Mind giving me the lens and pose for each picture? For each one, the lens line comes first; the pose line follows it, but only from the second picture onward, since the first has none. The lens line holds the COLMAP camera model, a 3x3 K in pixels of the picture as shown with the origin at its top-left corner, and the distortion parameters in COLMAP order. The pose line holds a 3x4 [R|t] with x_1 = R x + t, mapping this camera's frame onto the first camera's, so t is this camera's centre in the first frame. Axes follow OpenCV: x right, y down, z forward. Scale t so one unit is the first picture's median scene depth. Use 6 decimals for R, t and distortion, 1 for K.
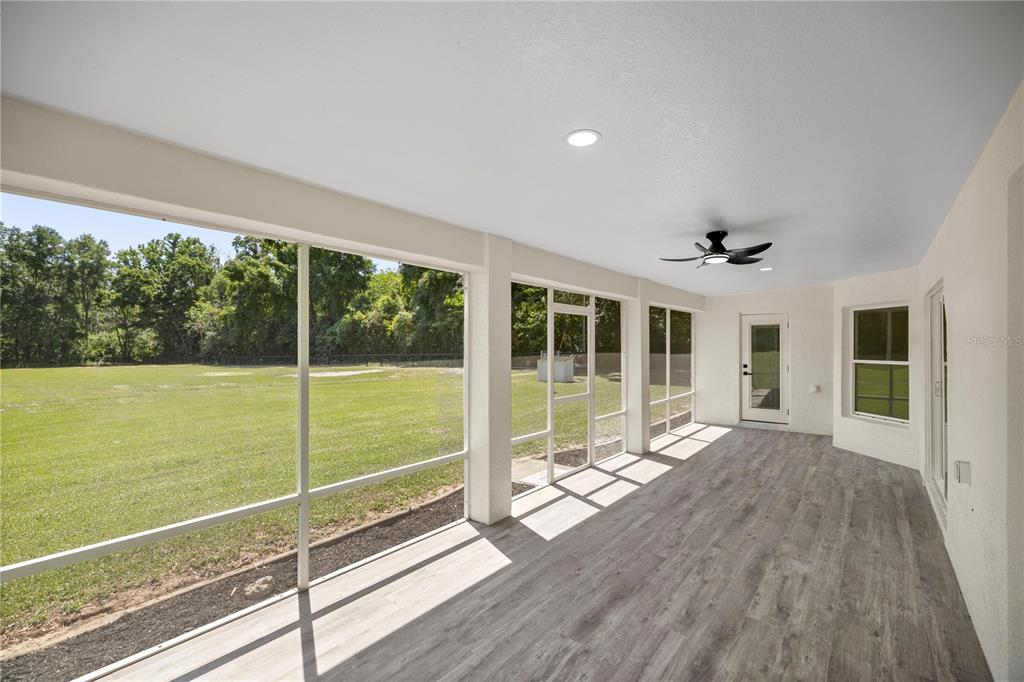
lens RADIAL K [[431.7, 0, 512.3], [0, 431.7, 346.2], [0, 0, 1]] dist [-0.001778, -0.000525]
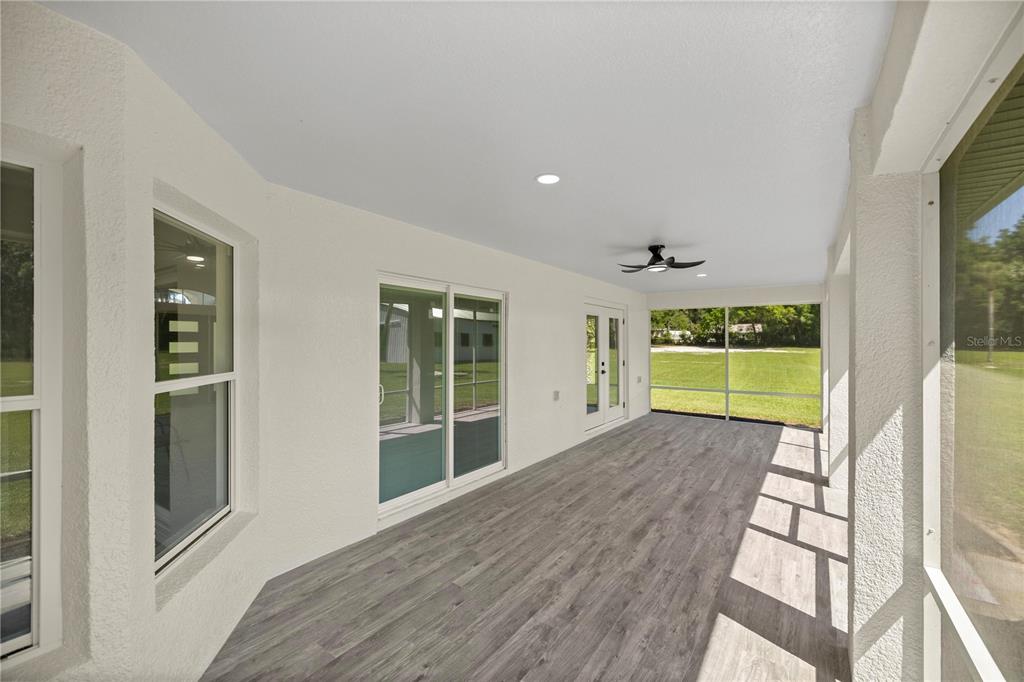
lens RADIAL K [[429.3, 0, 508.0], [0, 429.3, 340.7], [0, 0, 1]] dist [0.002233, 0.000713]
pose [[-0.996934, 0.002115, -0.078214, 0.827709], [0.002586, 0.999979, -0.005930, 0.003785], [0.078200, -0.006114, -0.996919, 1.826007]]
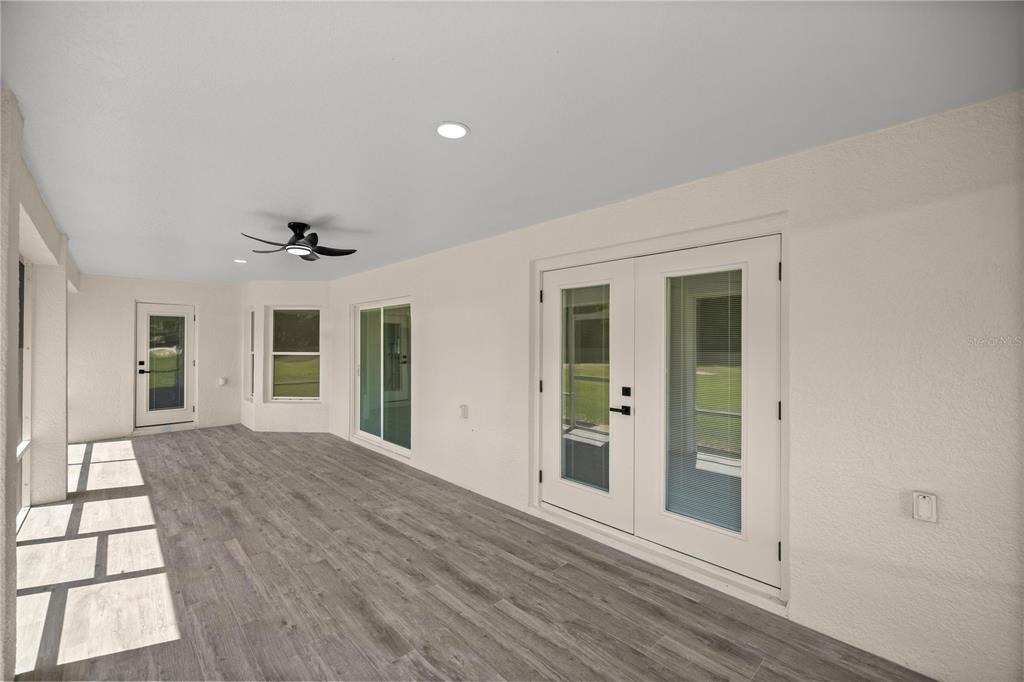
lens RADIAL K [[425.9, 0, 506.6], [0, 425.9, 344.8], [0, 0, 1]] dist [0.000161, 0.000065]
pose [[0.126456, -0.001352, 0.991971, -0.364084], [-0.005681, 0.999982, 0.002087, 0.008432], [-0.991956, -0.005900, 0.126446, 0.335448]]
